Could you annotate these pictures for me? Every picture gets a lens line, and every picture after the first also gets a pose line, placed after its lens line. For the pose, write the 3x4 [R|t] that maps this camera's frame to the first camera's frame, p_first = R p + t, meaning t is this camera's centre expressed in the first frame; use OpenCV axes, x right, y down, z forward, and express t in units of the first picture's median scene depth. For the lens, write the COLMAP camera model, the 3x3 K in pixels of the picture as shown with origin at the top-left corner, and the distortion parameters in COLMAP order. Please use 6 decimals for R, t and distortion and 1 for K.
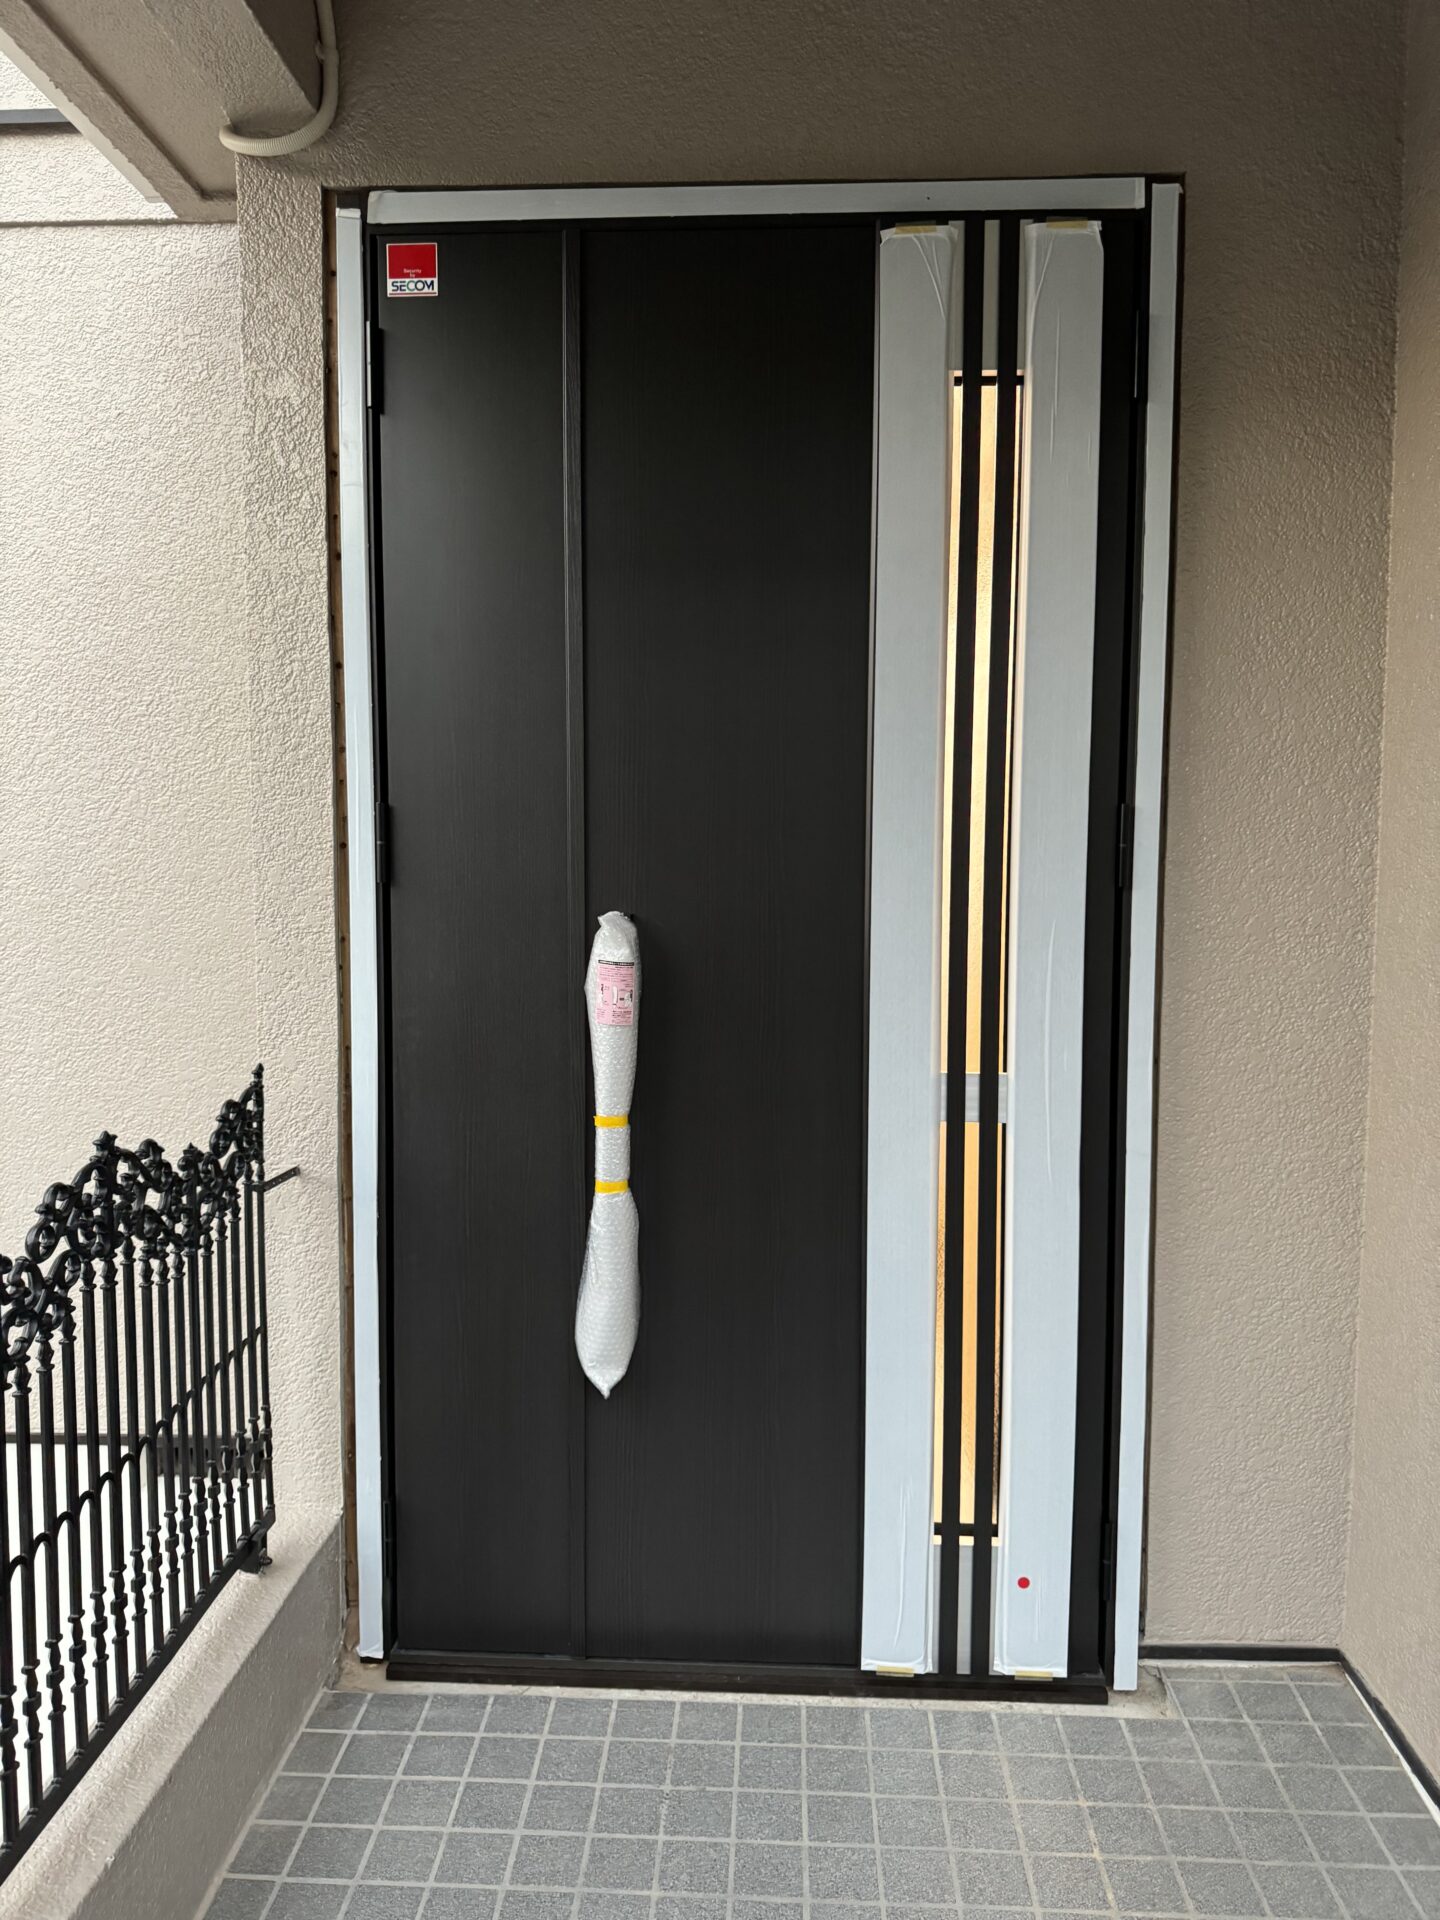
lens RADIAL K [[1359.7, 0, 717.5], [0, 1359.7, 966.6], [0, 0, 1]] dist [0.009635, -0.012272]
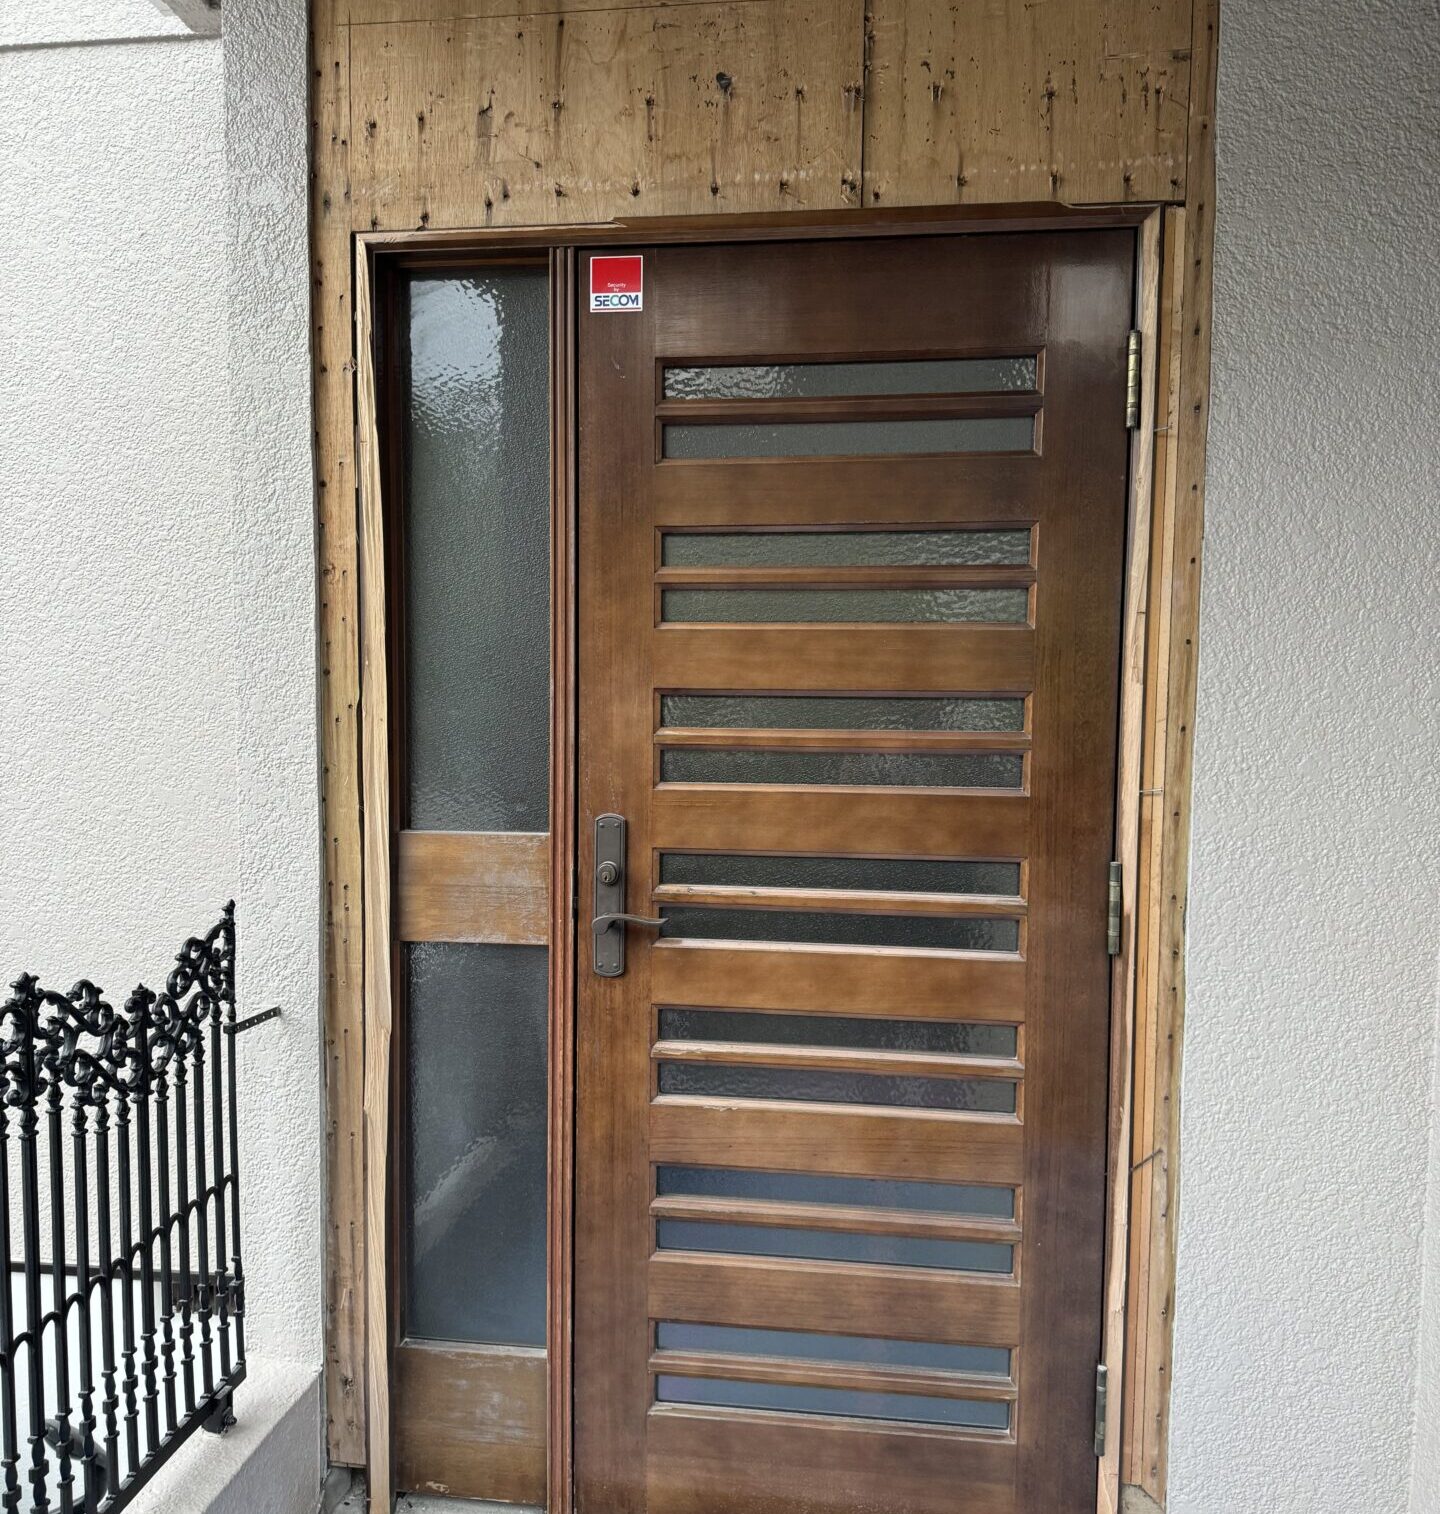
lens RADIAL K [[1356.5, 0, 710.9], [0, 1356.5, 791.9], [0, 0, 1]] dist [0.015729, -0.018799]
pose [[0.996310, 0.010988, -0.085126, 0.078584], [-0.011285, 0.999932, -0.003004, -0.005307], [0.085087, 0.003953, 0.996366, 0.074021]]
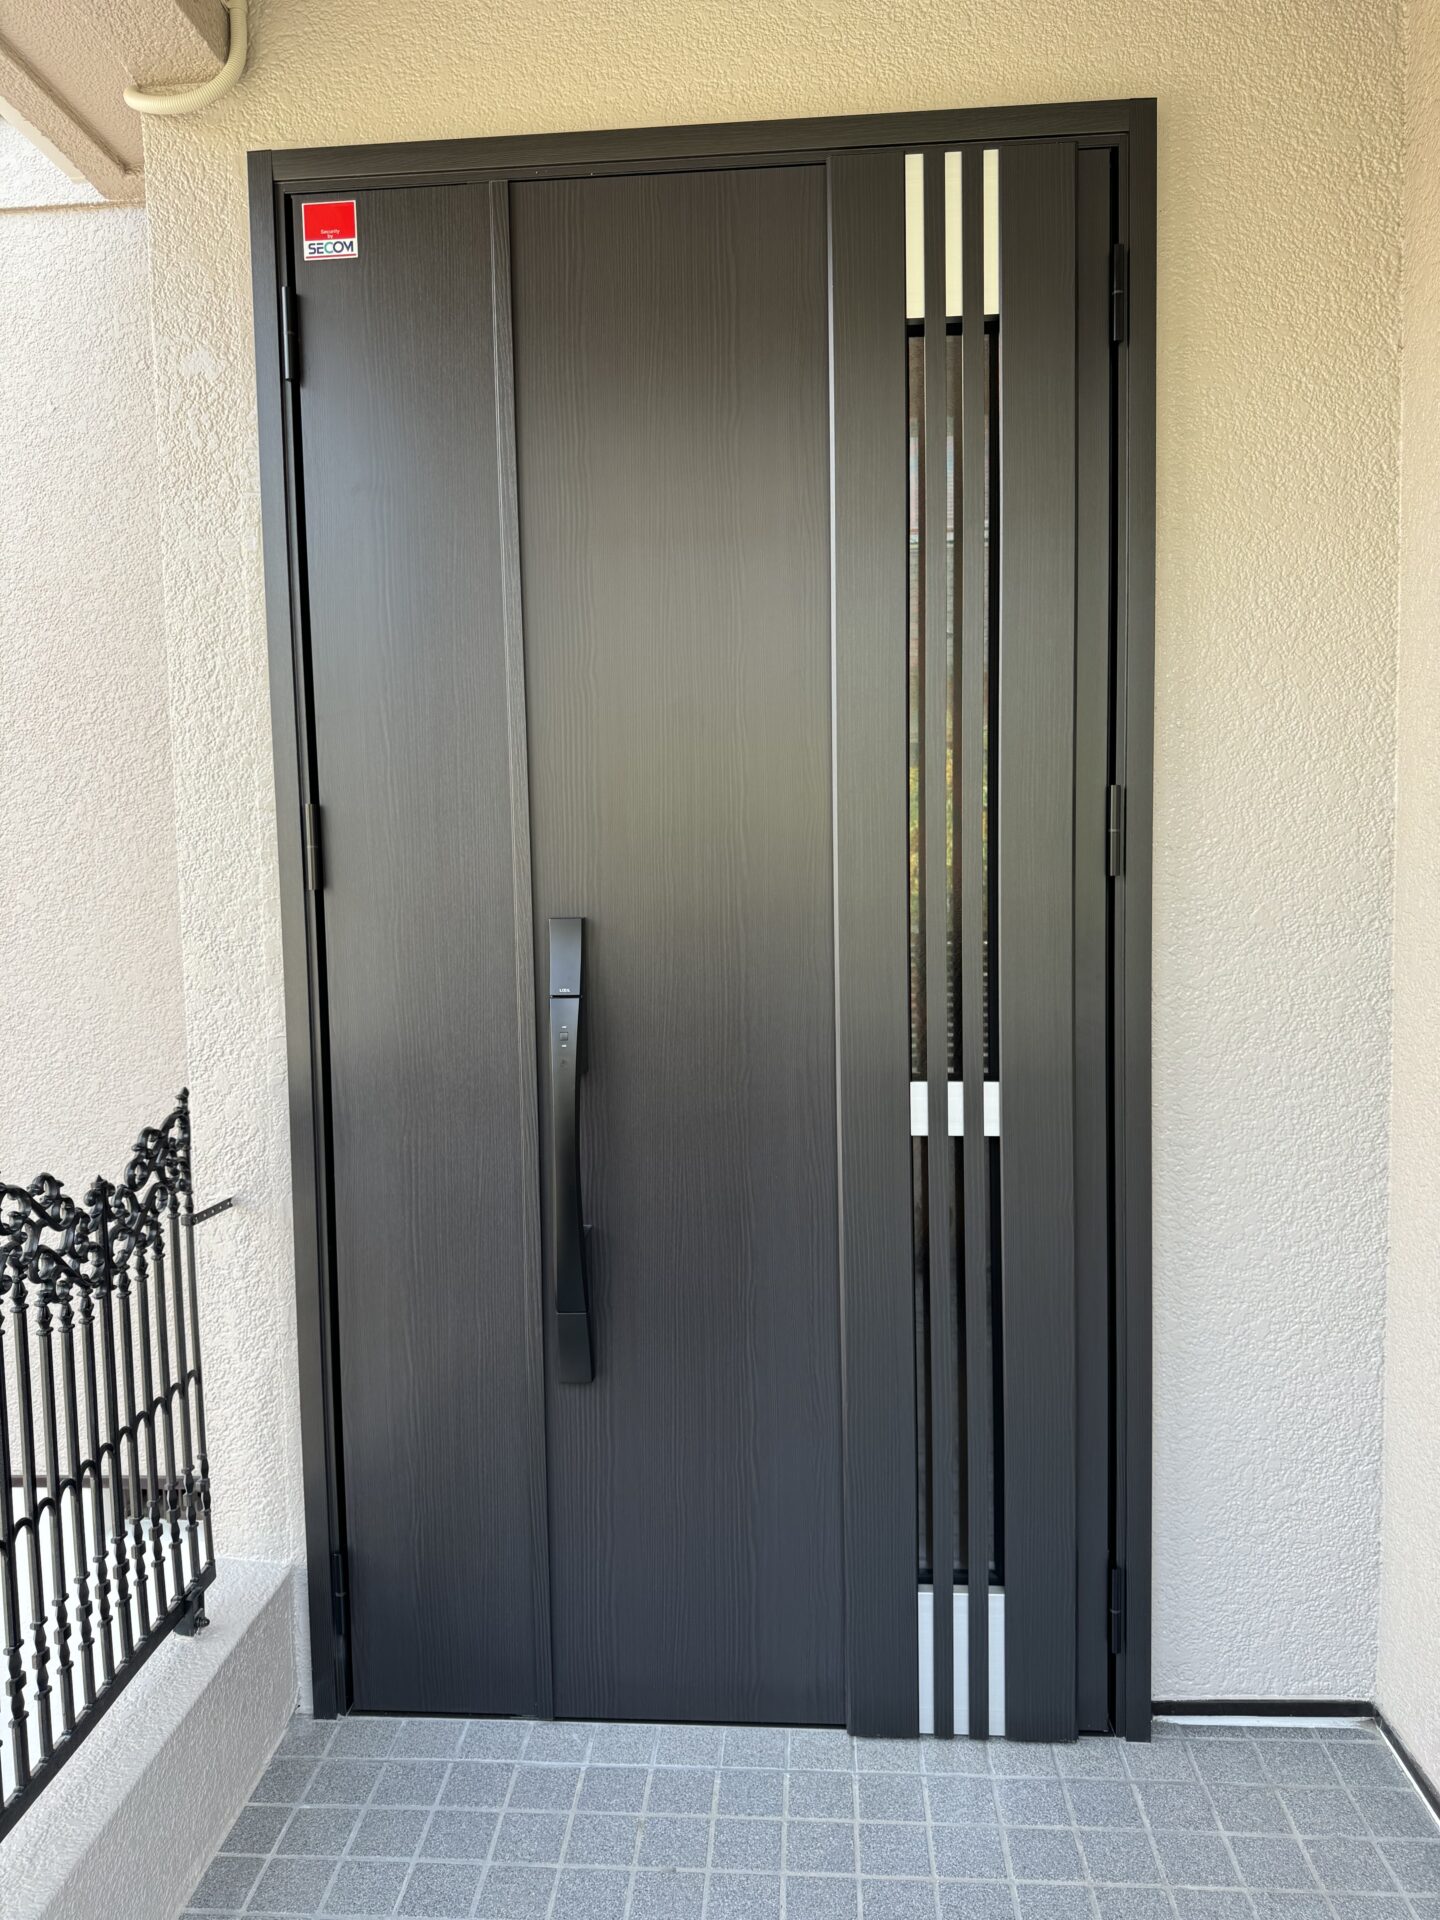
lens RADIAL K [[1359.7, 0, 707.3], [0, 1359.7, 972.9], [0, 0, 1]] dist [0.009635, -0.012272]
pose [[0.999487, -0.021816, -0.023442, 0.042879], [0.021743, 0.999758, -0.003392, 0.003897], [0.023510, 0.002880, 0.999719, 0.075462]]
